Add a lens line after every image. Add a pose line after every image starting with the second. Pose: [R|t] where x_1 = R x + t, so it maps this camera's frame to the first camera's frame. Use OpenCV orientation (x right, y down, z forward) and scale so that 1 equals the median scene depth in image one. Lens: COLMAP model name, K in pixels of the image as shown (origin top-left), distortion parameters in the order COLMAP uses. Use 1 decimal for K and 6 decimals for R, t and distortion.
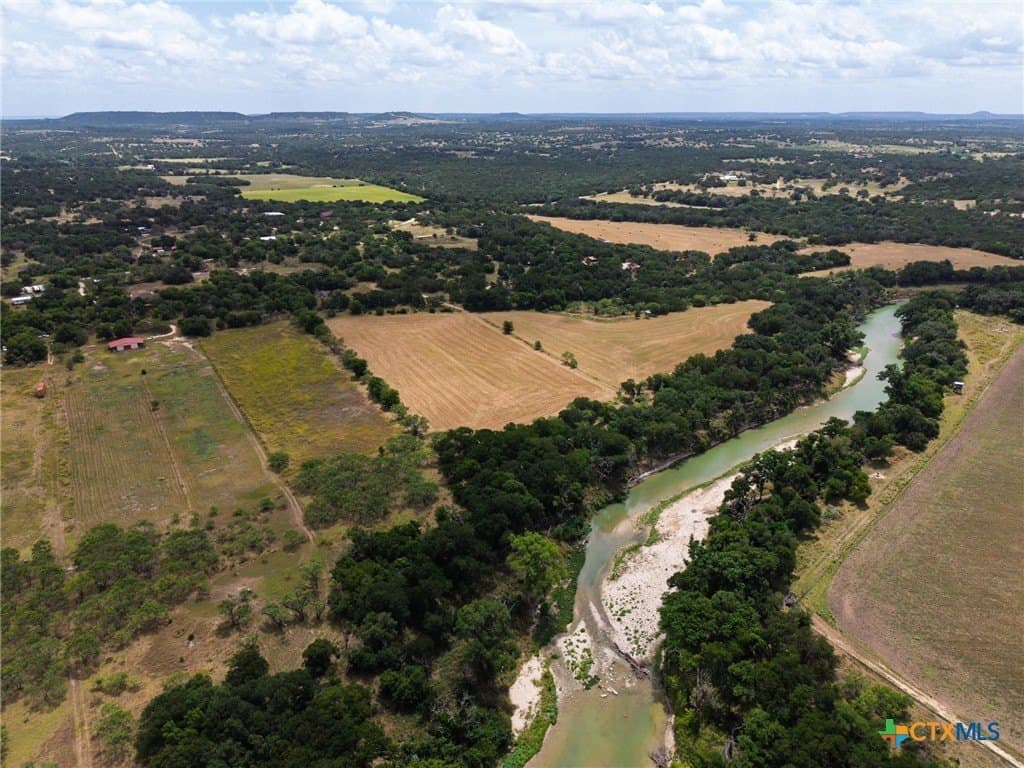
lens RADIAL K [[690.9, 0, 511.2], [0, 690.9, 390.7], [0, 0, 1]] dist [0.017430, -0.016281]
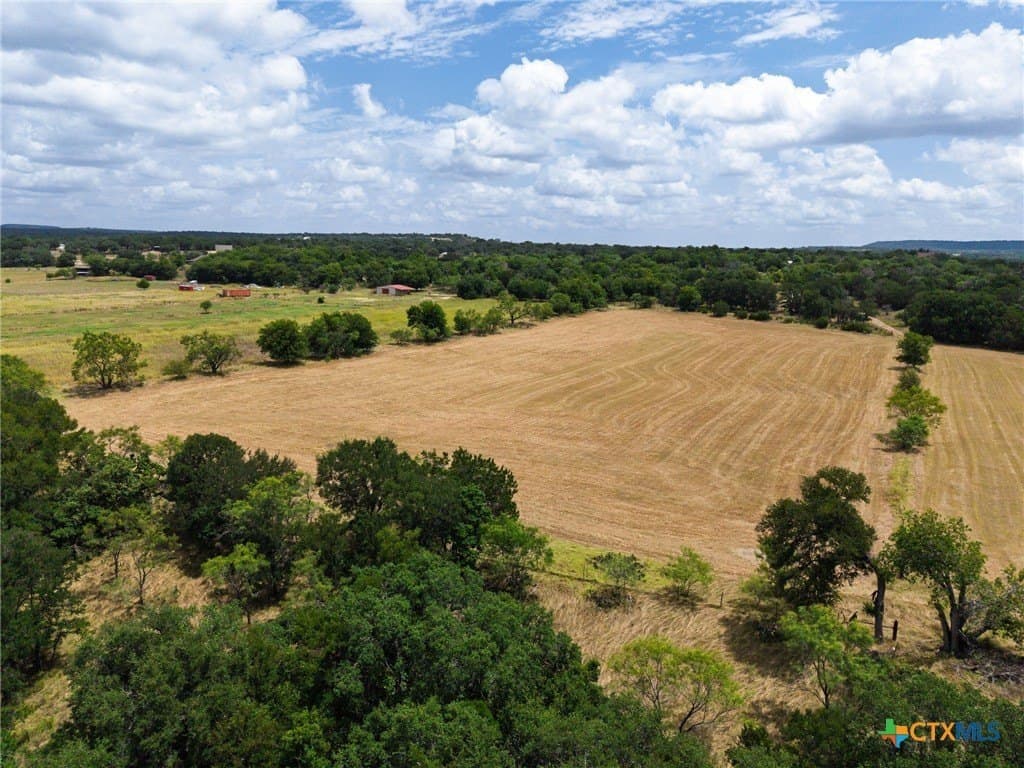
lens RADIAL K [[683.0, 0, 512.0], [0, 683.0, 384.0], [0, 0, 1]] dist [-0.004242, -0.004240]
pose [[0.490567, 0.174653, -0.853721, 0.170976], [-0.344647, 0.938713, -0.006001, -0.007042], [0.800352, 0.297176, 0.520695, 0.621025]]
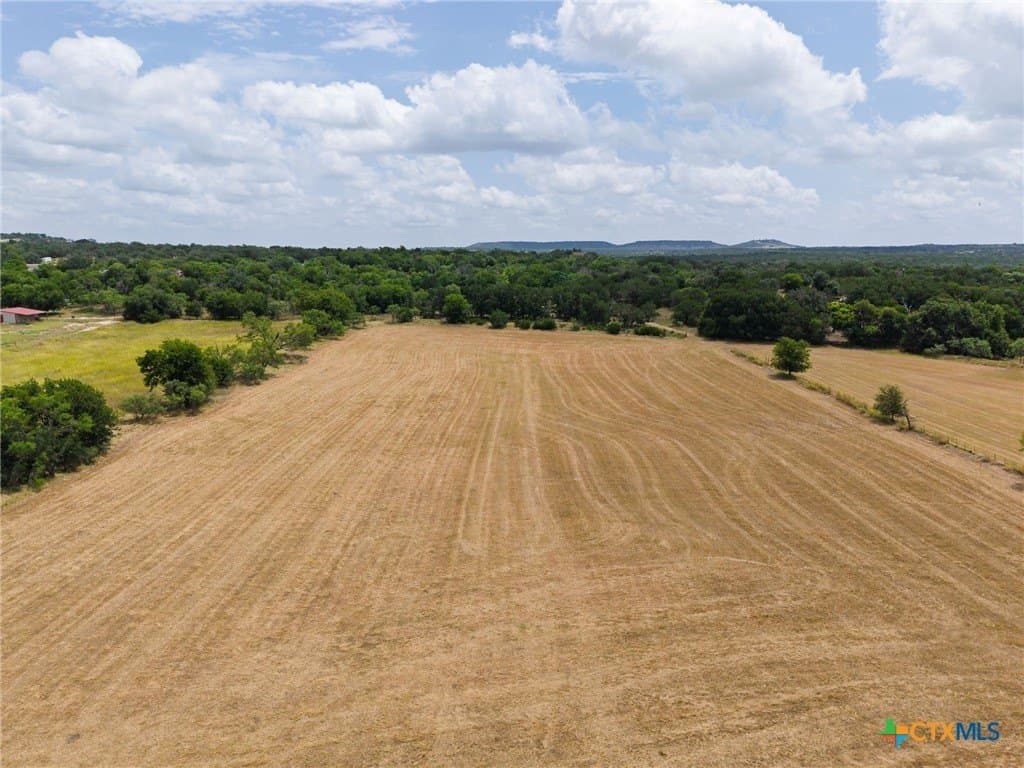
lens RADIAL K [[681.7, 0, 510.0], [0, 681.7, 379.6], [0, 0, 1]] dist [0.002323, -0.002783]
pose [[0.869462, 0.092338, -0.485294, 0.032866], [-0.191400, 0.968611, -0.158616, -0.008886], [0.455415, 0.230796, 0.859844, 0.625093]]
